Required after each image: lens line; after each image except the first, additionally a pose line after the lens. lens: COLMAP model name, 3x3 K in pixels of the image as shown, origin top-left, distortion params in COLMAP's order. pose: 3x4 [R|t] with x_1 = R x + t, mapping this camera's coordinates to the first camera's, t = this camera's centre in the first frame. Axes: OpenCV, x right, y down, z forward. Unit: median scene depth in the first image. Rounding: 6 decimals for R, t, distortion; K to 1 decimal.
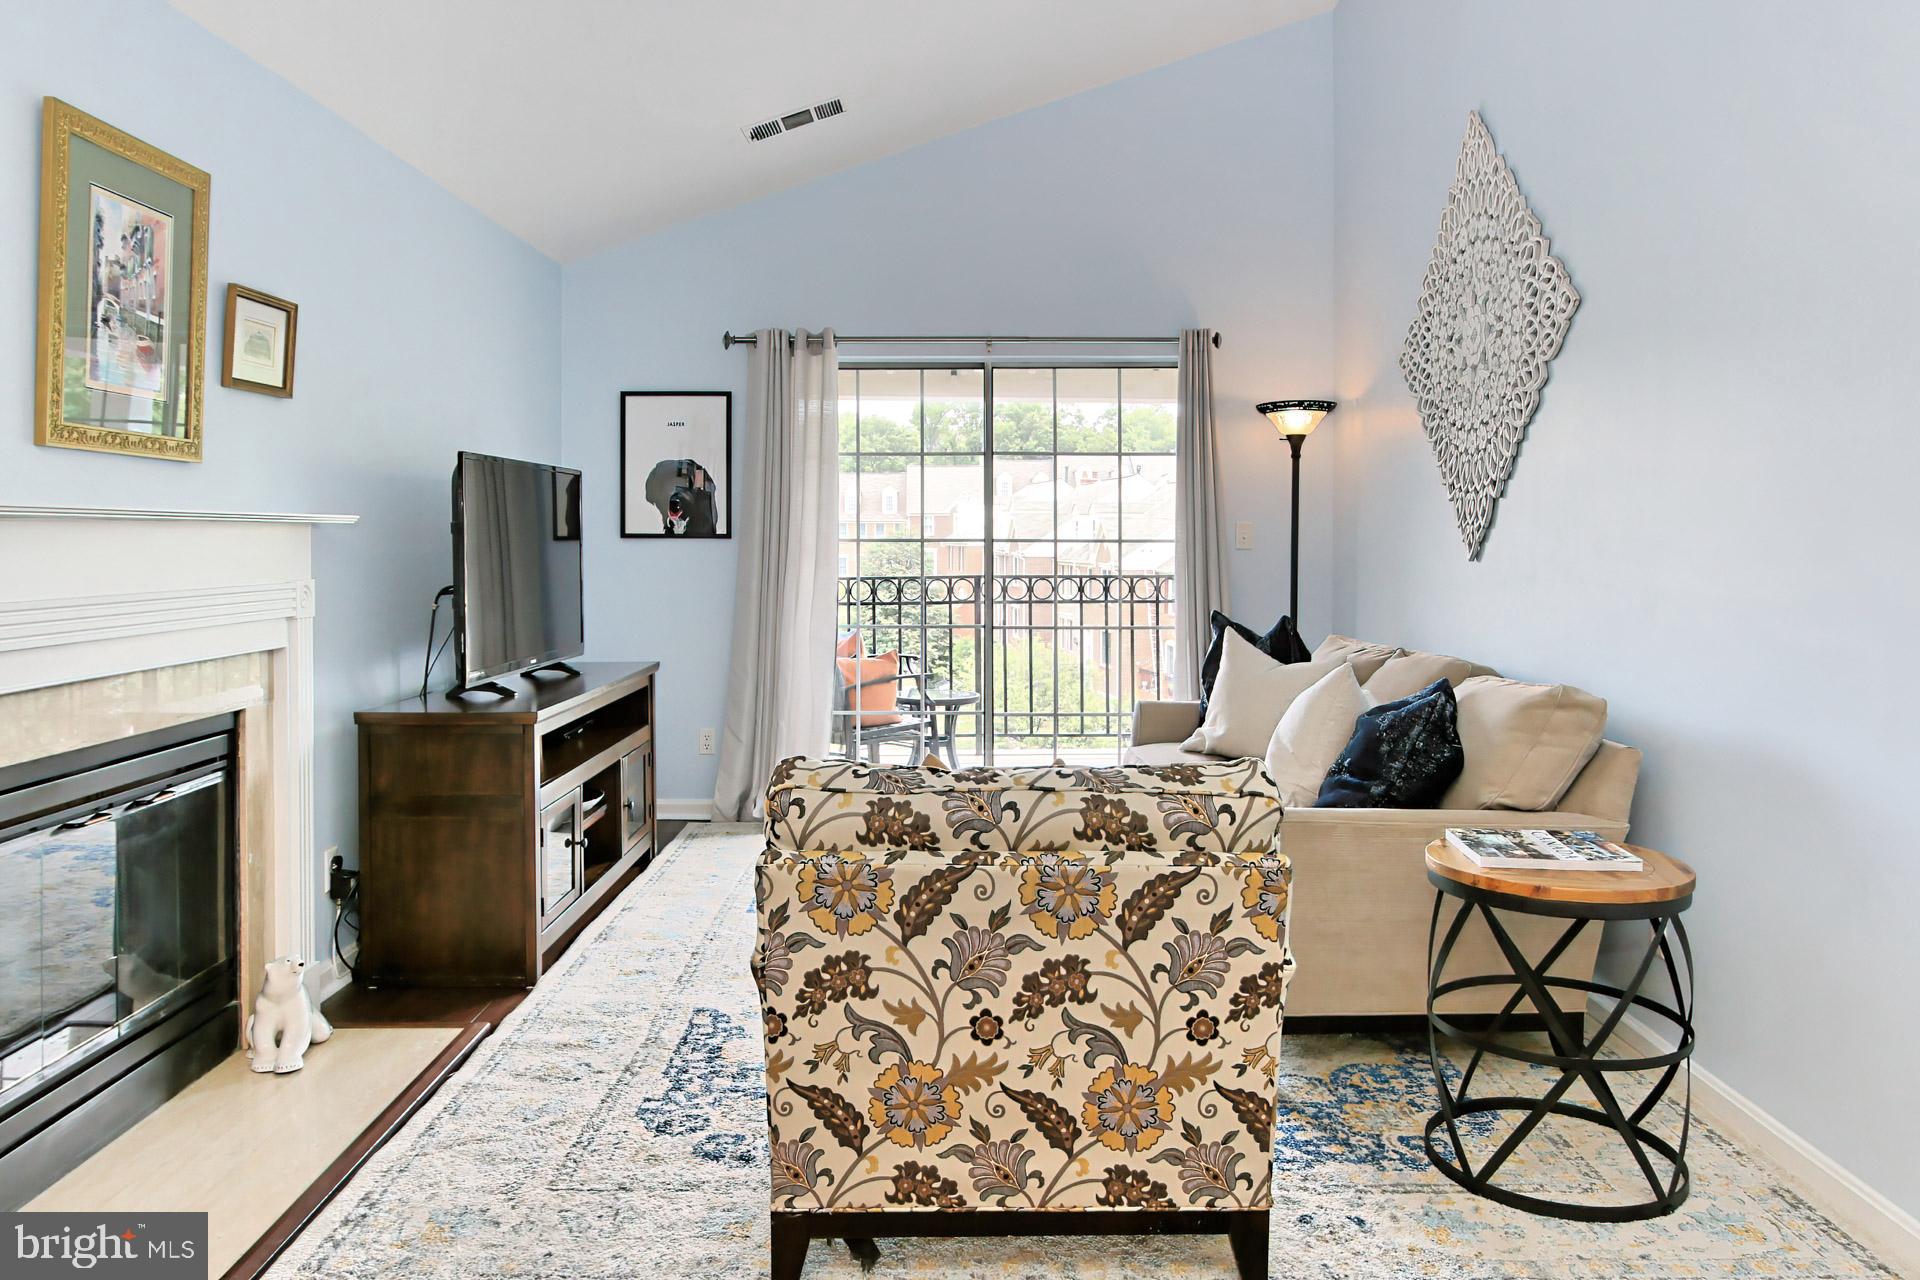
lens RADIAL K [[1355.3, 0, 956.7], [0, 1355.3, 562.8], [0, 0, 1]] dist [0.001556, 0.003887]
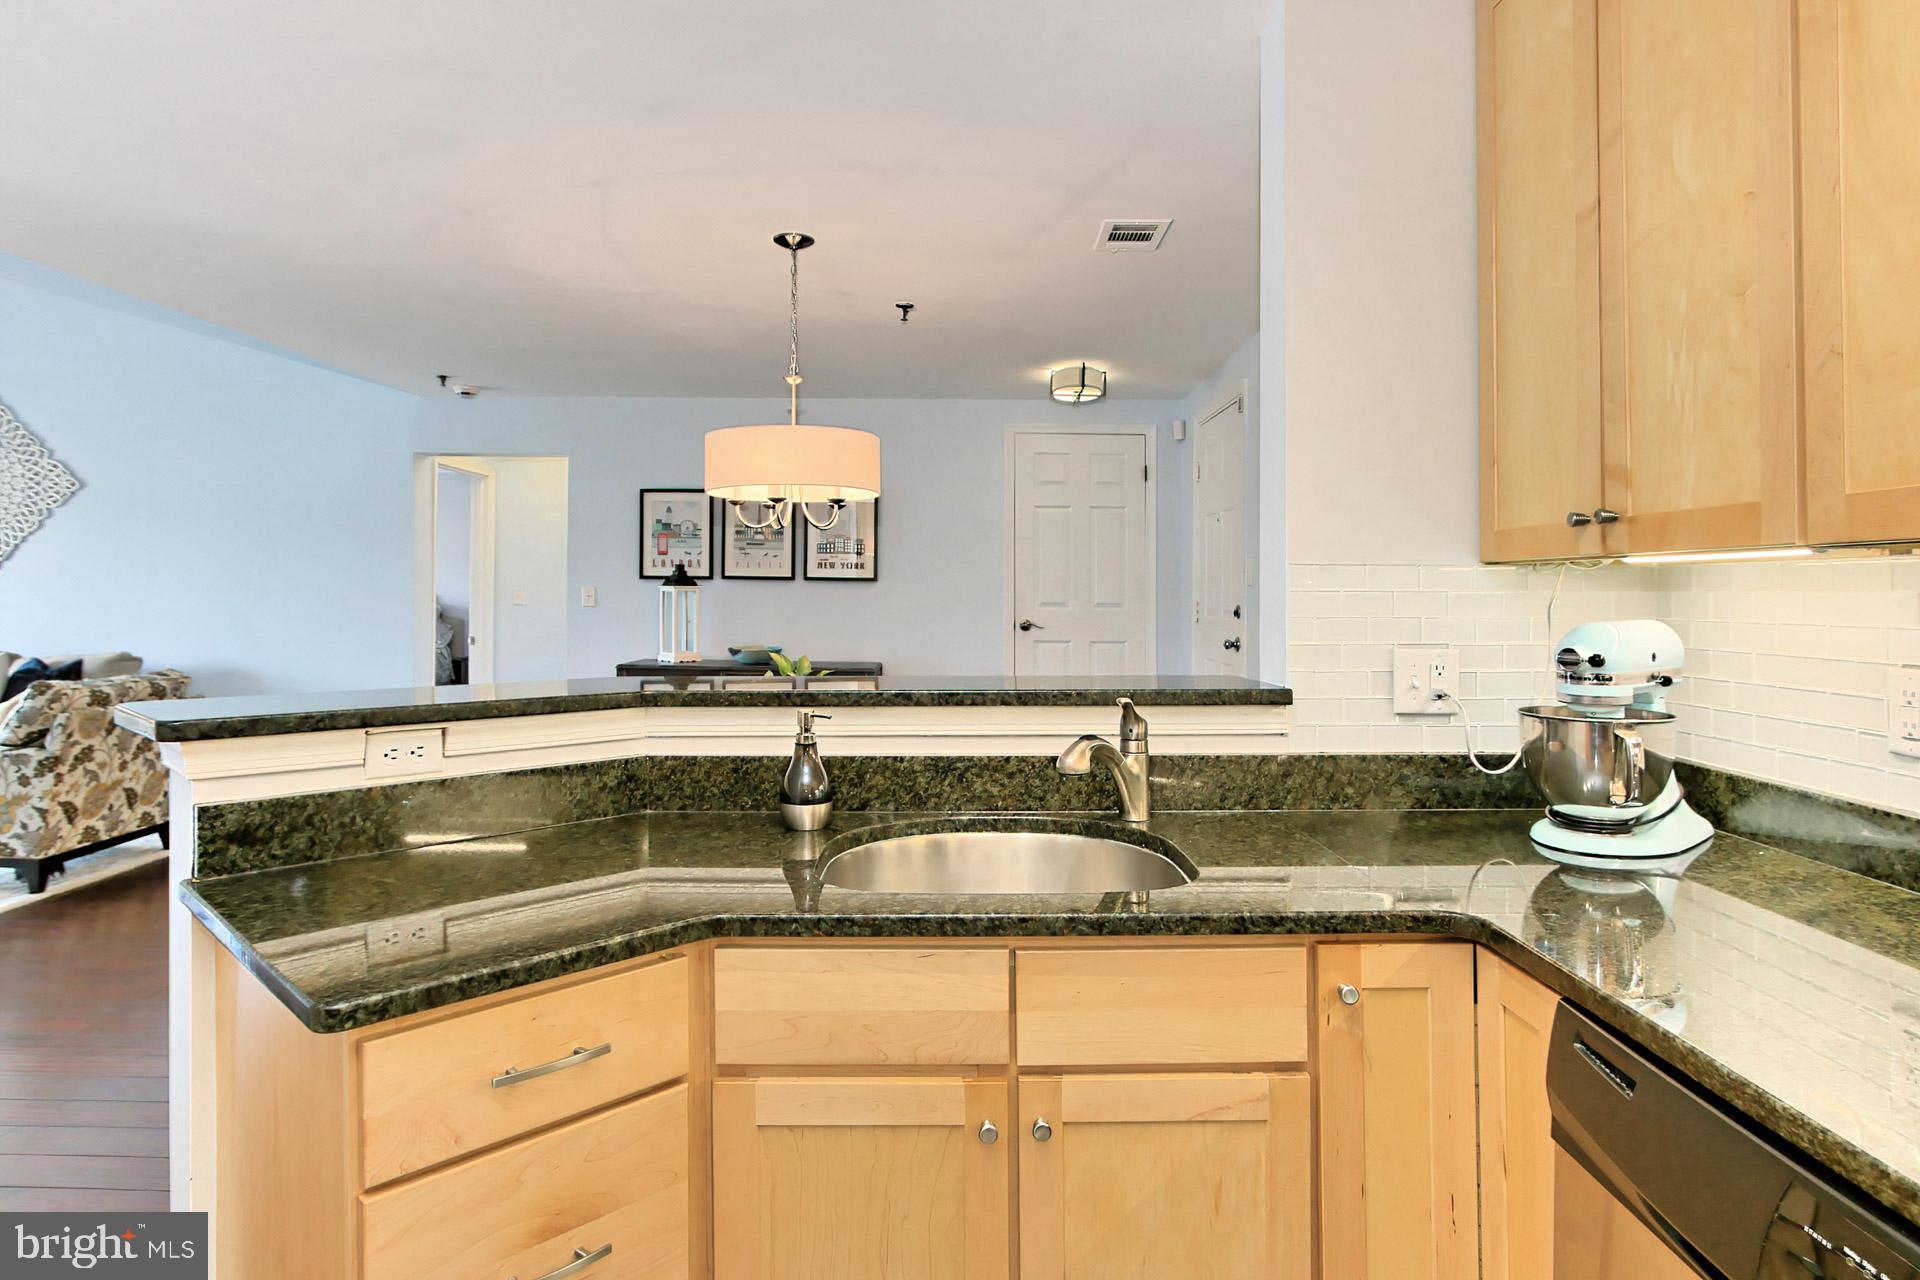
lens RADIAL K [[1081.1, 0, 958.4], [0, 1081.1, 593.7], [0, 0, 1]] dist [-0.015893, 0.002551]
pose [[-0.006552, -0.000316, 0.999978, -1.166508], [0.008623, 0.999963, 0.000372, -0.002445], [-0.999941, 0.008625, -0.006549, -0.386737]]
